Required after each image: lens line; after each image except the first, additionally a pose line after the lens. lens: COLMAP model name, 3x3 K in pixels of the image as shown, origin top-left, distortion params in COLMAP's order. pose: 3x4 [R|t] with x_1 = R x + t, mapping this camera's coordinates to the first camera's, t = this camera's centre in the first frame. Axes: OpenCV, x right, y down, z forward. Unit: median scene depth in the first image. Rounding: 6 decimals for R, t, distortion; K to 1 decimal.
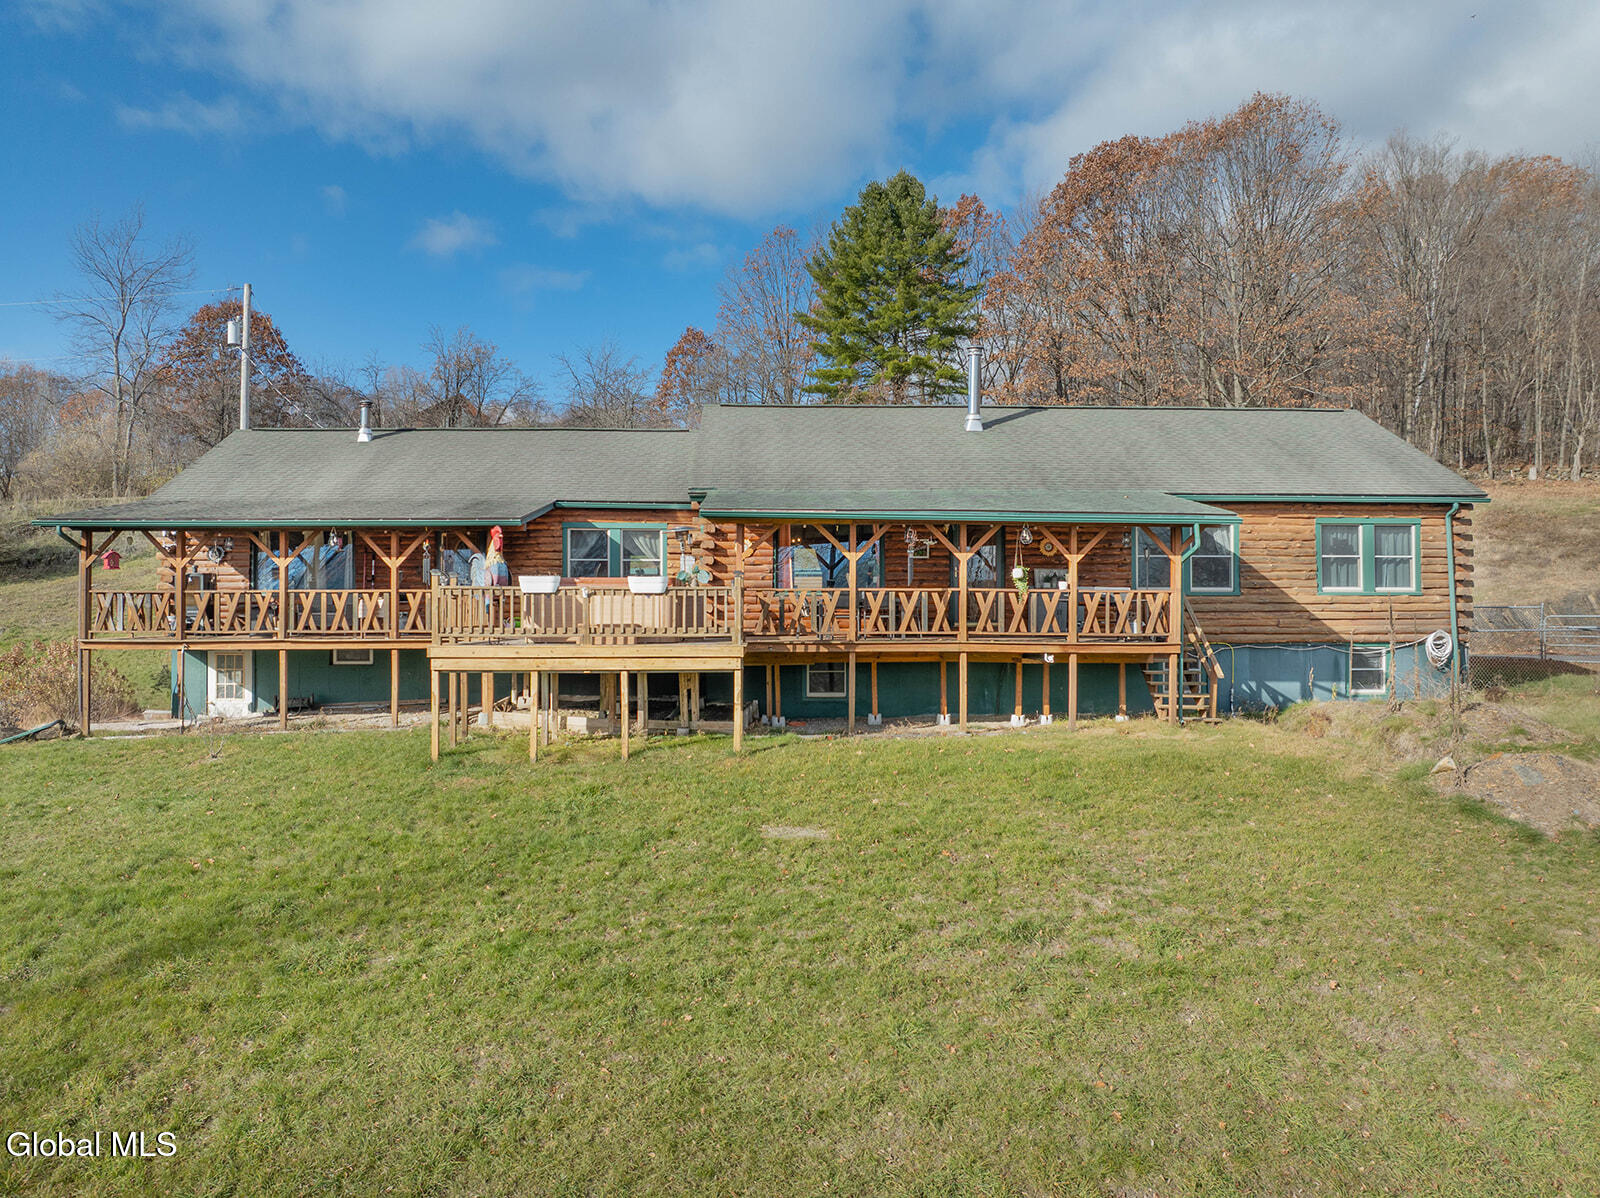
lens RADIAL K [[1122.6, 0, 800.0], [0, 1122.6, 599.0], [0, 0, 1]] dist [-0.043986, 0.002629]
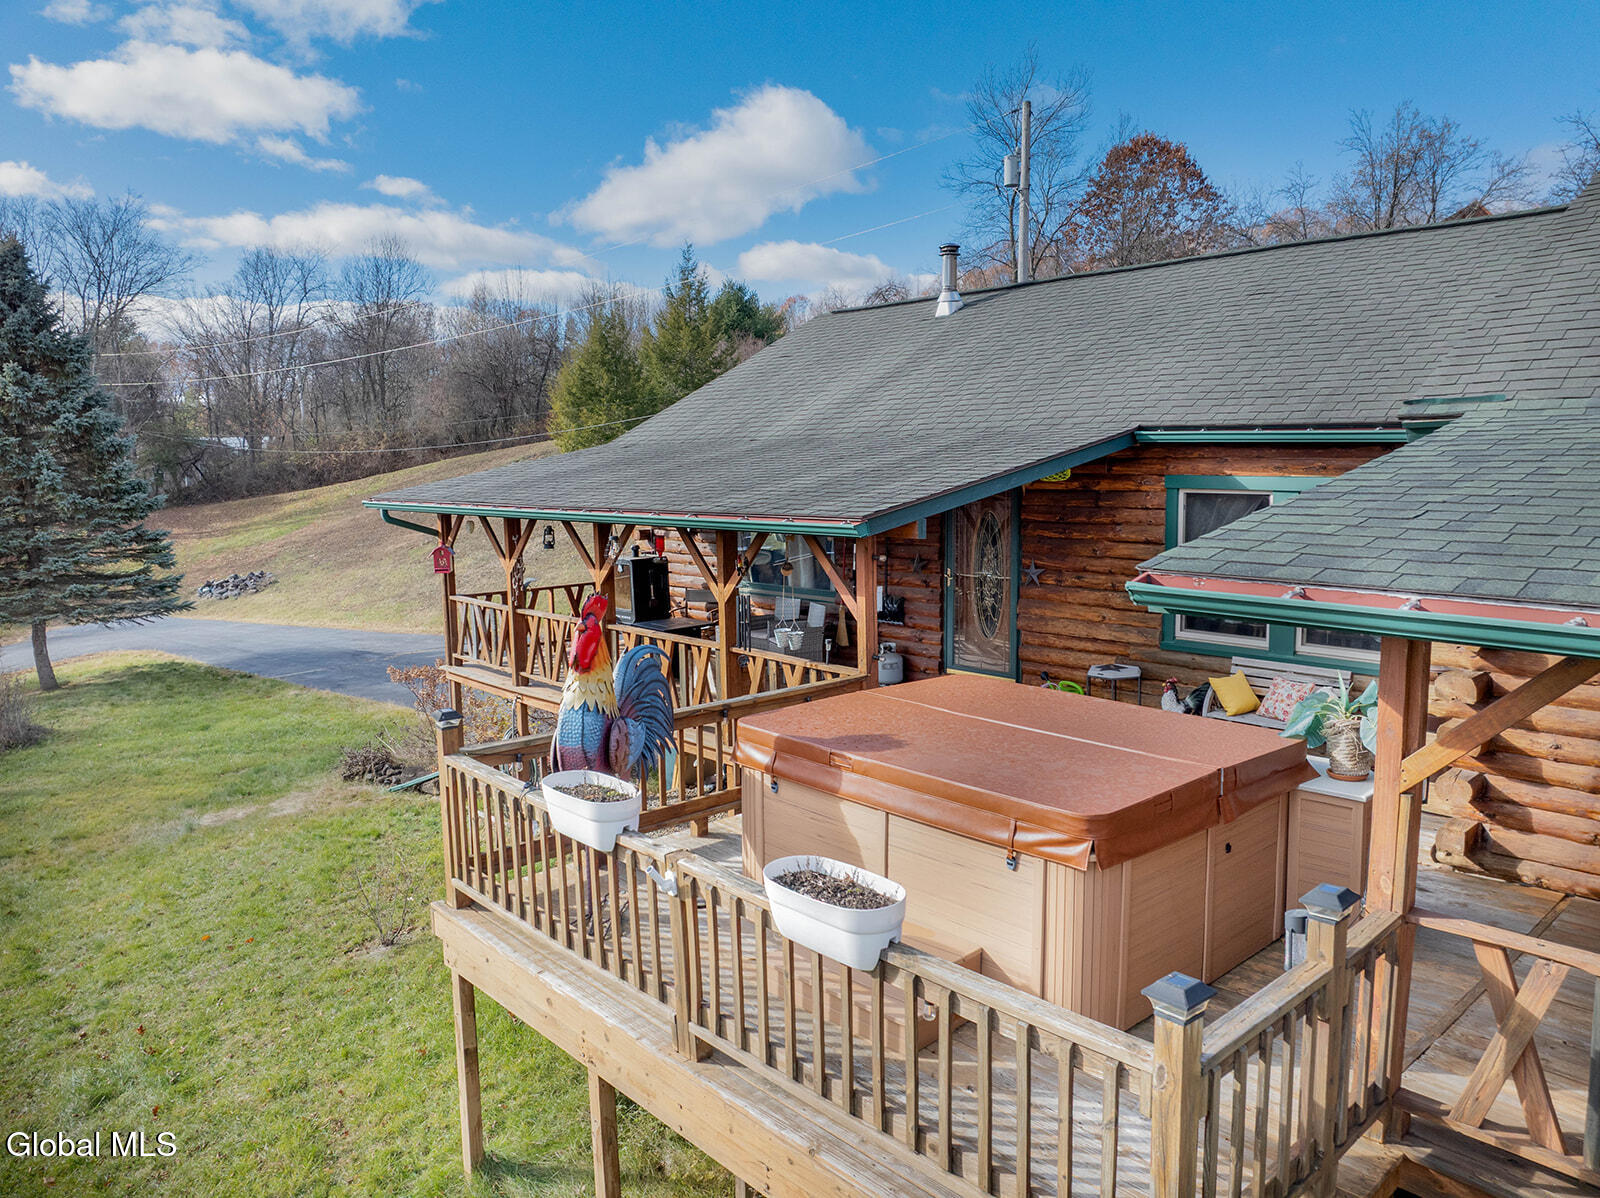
lens RADIAL K [[1122.6, 0, 800.0], [0, 1122.6, 599.0], [0, 0, 1]] dist [-0.043986, 0.002629]
pose [[0.627781, 0.091693, -0.772971, 0.031150], [0.014040, 0.991542, 0.129023, -0.074172], [0.778263, -0.091851, 0.621184, 0.589754]]
